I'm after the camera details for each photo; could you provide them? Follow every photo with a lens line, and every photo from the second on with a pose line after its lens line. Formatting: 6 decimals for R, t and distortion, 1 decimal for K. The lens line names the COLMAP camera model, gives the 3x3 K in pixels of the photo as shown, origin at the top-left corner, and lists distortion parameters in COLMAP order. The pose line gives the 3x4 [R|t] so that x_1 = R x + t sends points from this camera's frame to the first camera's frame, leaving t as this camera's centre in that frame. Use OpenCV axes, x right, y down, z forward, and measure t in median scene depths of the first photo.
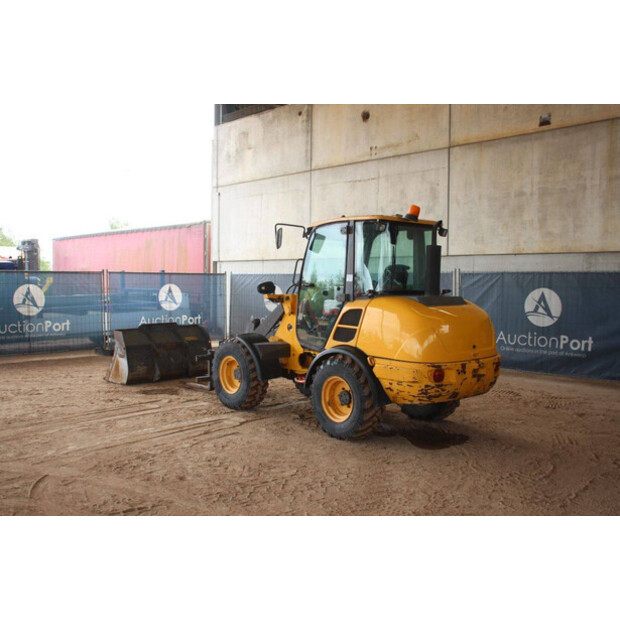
lens RADIAL K [[606.1, 0, 314.8], [0, 606.1, 333.2], [0, 0, 1]] dist [-0.060289, 0.000000]
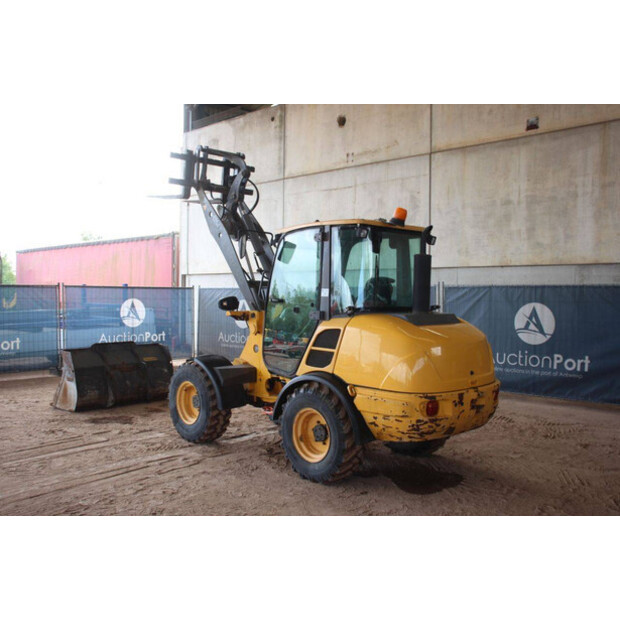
lens RADIAL K [[606.1, 0, 313.8], [0, 606.1, 331.5], [0, 0, 1]] dist [-0.060289, 0.000000]
pose [[0.999246, -0.002035, 0.038772, 0.004891], [0.003028, 0.999668, -0.025584, -0.007969], [-0.038707, 0.025682, 0.998921, 0.084278]]
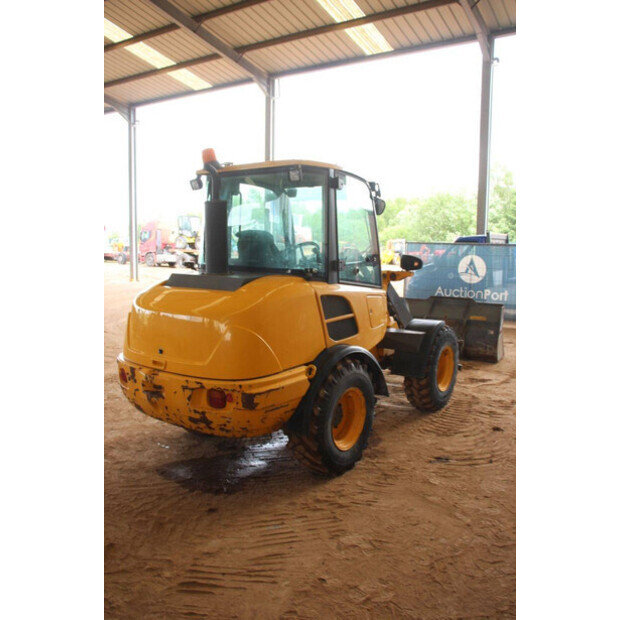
lens RADIAL K [[528.3, 0, 308.6], [0, 528.3, 312.7], [0, 0, 1]] dist [-0.110284, 0.035427]
pose [[0.212146, 0.116506, -0.970268, 0.468097], [-0.089739, 0.990995, 0.099374, -0.050429], [0.973109, 0.065989, 0.220691, 0.558282]]
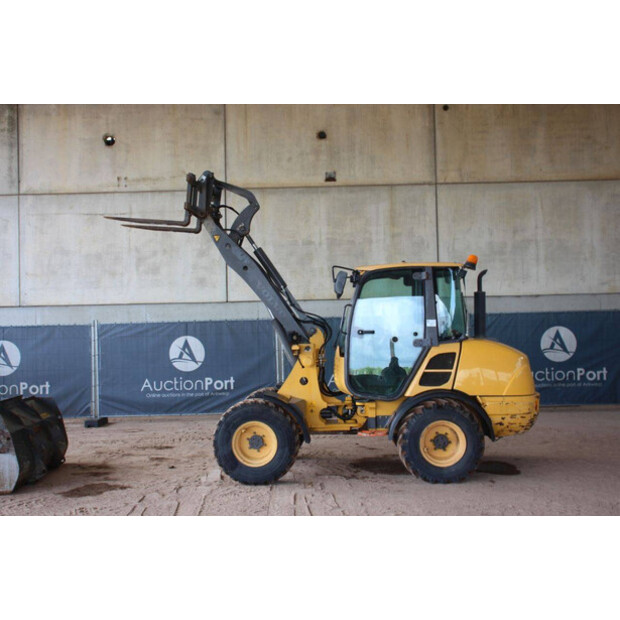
lens RADIAL K [[676.7, 0, 306.1], [0, 676.7, 319.6], [0, 0, 1]] dist [-0.028862, 0.000000]
pose [[0.714192, -0.015933, 0.699769, -0.514231], [0.087966, 0.993858, -0.067151, -0.022484], [-0.694401, 0.109514, 0.711206, 0.193446]]
